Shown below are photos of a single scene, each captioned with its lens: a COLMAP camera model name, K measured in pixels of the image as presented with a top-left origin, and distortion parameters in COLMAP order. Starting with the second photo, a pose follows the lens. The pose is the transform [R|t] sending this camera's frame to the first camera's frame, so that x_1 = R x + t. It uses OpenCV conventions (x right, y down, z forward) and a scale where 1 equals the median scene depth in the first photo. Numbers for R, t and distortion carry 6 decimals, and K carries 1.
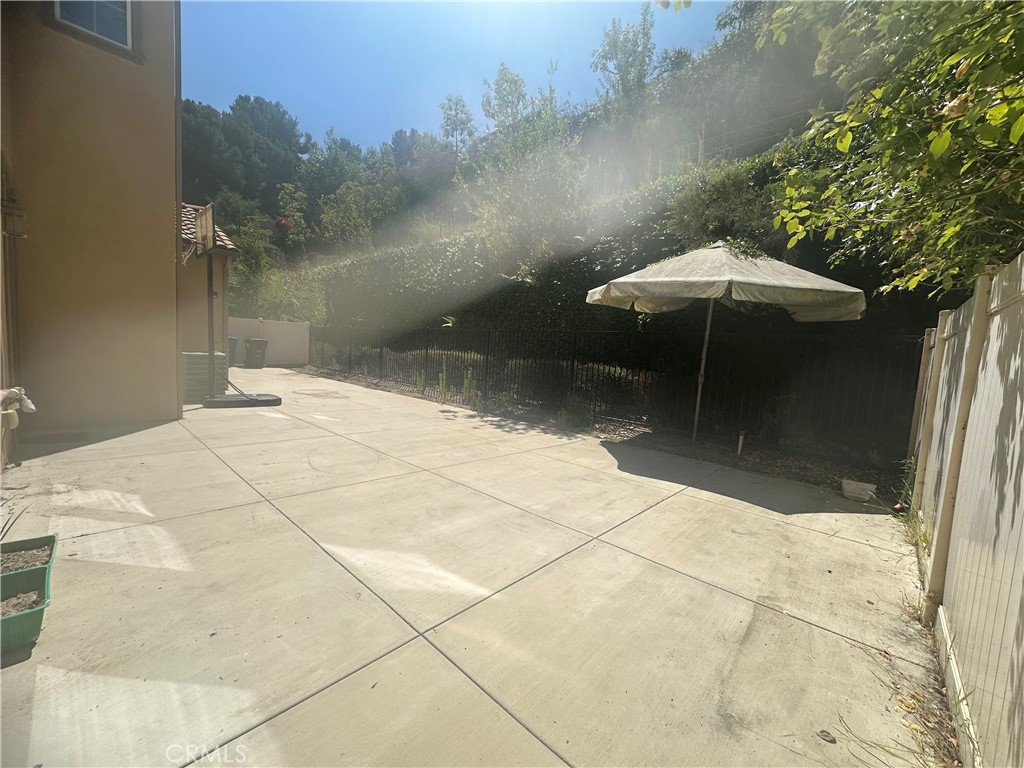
lens RADIAL K [[409.9, 0, 505.8], [0, 409.9, 382.6], [0, 0, 1]] dist [-0.007766, 0.000442]
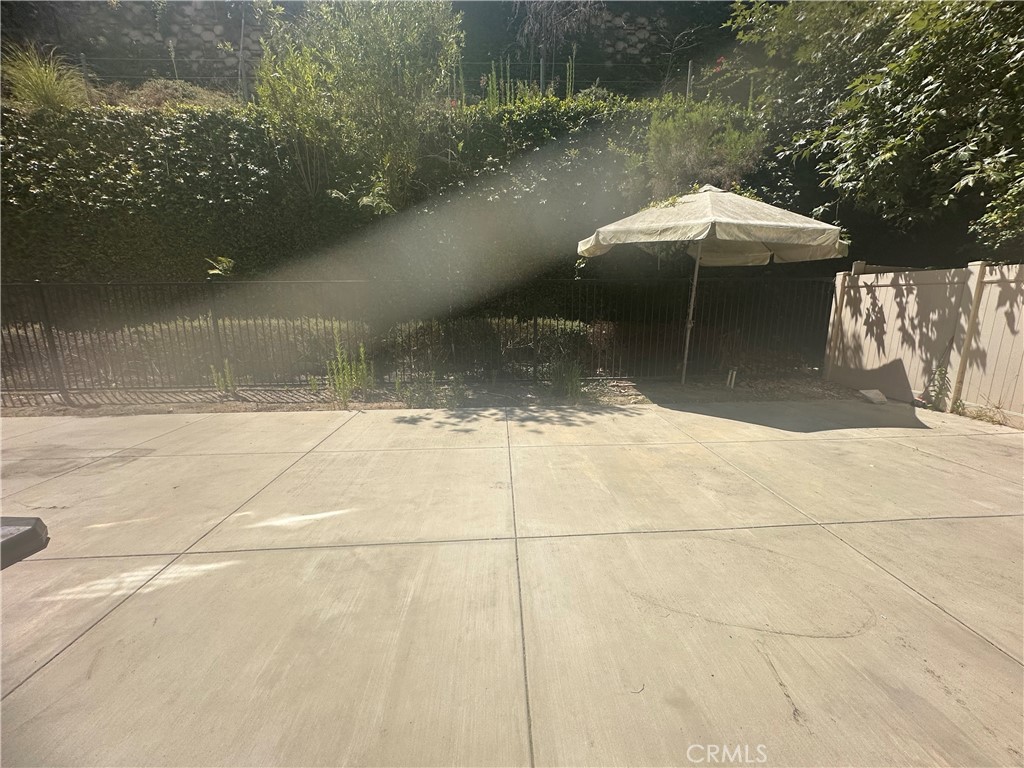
lens RADIAL K [[409.9, 0, 513.2], [0, 409.9, 383.2], [0, 0, 1]] dist [-0.007766, 0.000442]
pose [[0.692500, -0.207322, 0.690986, -0.762755], [0.109651, 0.976936, 0.183227, -0.134803], [-0.713036, -0.051117, 0.699261, 0.774597]]
